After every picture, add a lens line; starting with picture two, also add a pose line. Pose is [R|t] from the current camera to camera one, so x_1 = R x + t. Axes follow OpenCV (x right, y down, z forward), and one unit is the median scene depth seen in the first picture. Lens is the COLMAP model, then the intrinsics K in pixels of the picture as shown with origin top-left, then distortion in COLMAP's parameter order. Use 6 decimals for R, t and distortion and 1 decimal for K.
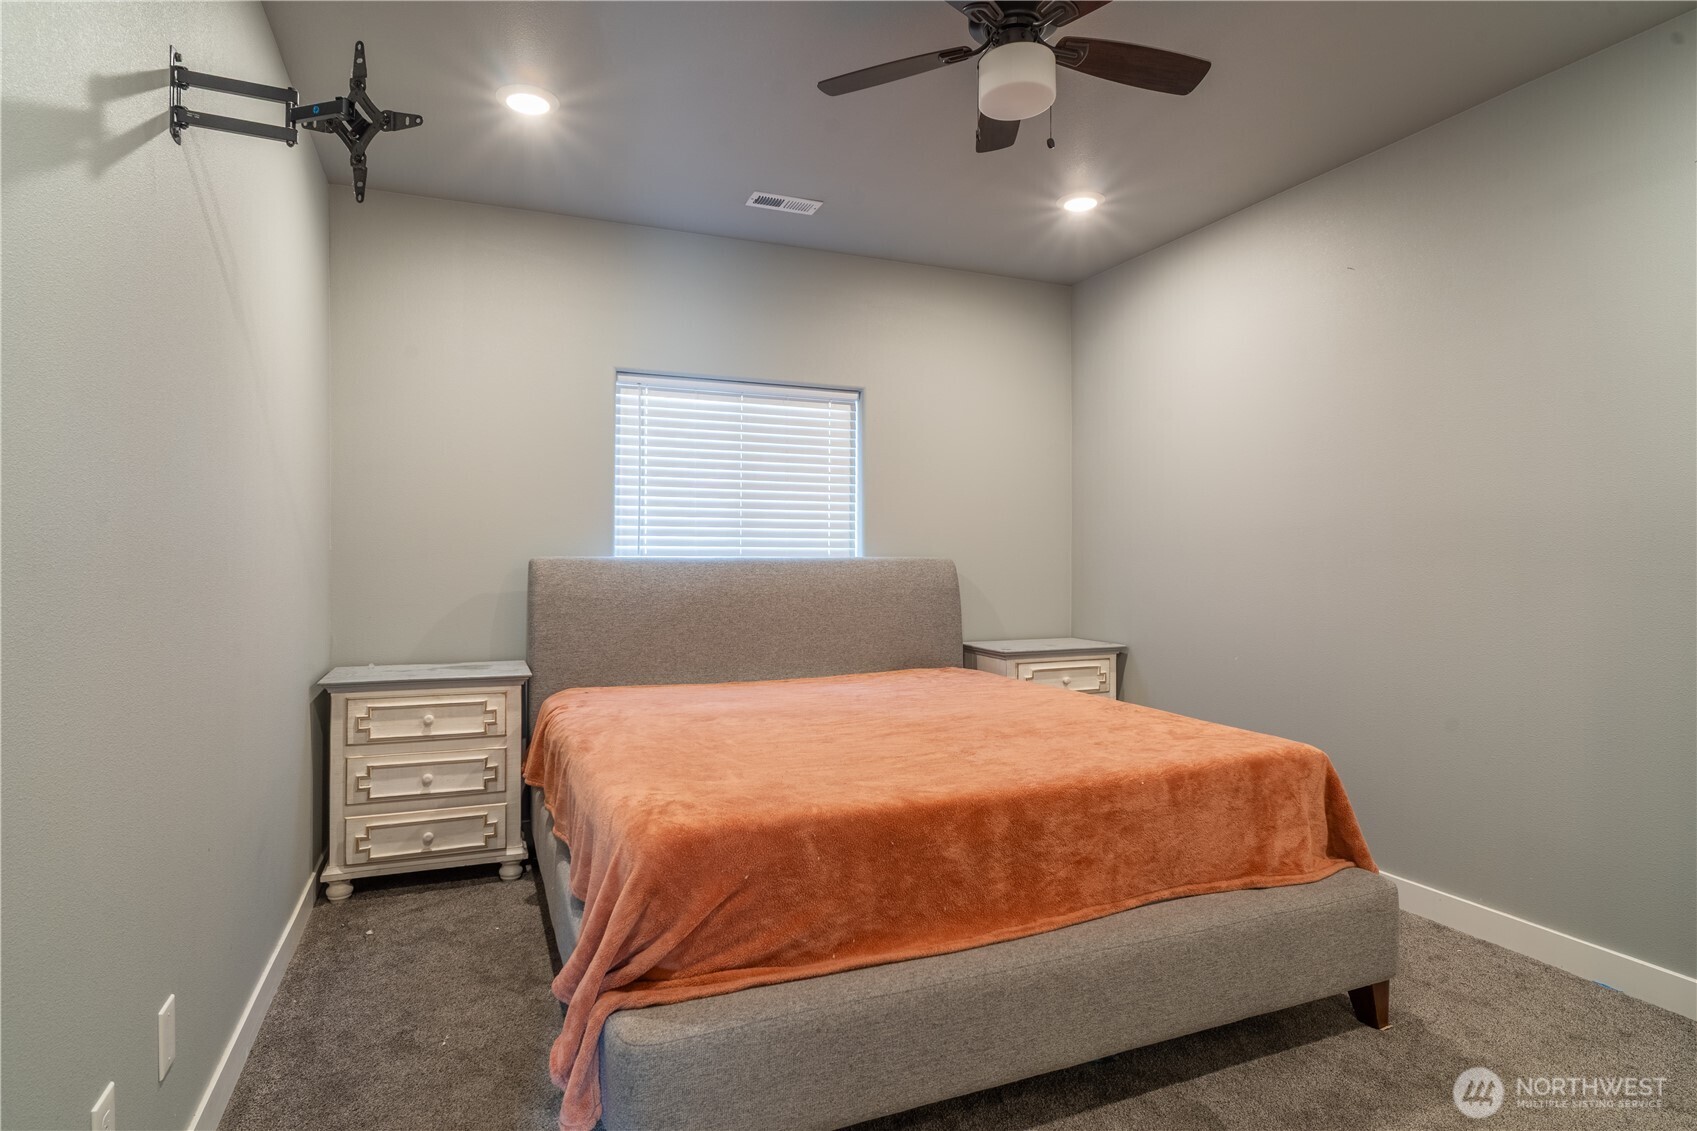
lens RADIAL K [[902.5, 0, 847.0], [0, 902.5, 538.0], [0, 0, 1]] dist [-0.001491, 0.000246]
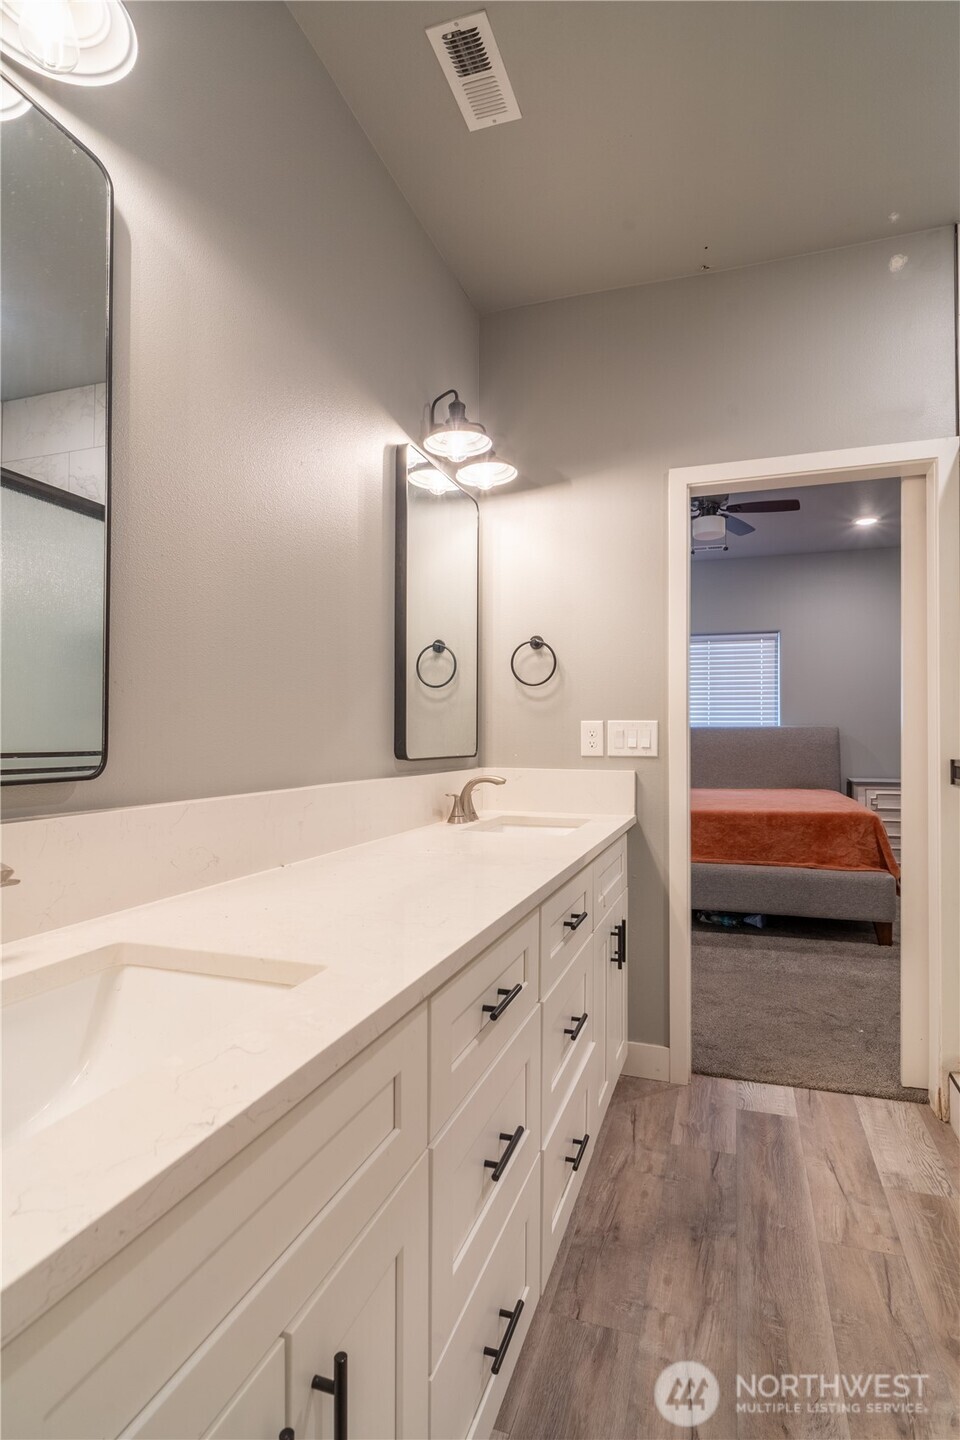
lens RADIAL K [[765.8, 0, 480.0], [0, 765.8, 720.0], [0, 0, 1]] dist [-0.001491, 0.000246]
pose [[0.735944, -0.012497, -0.676927, 0.596482], [0.009450, 0.999922, -0.008186, 0.016286], [0.676976, -0.000373, 0.736005, -0.495444]]
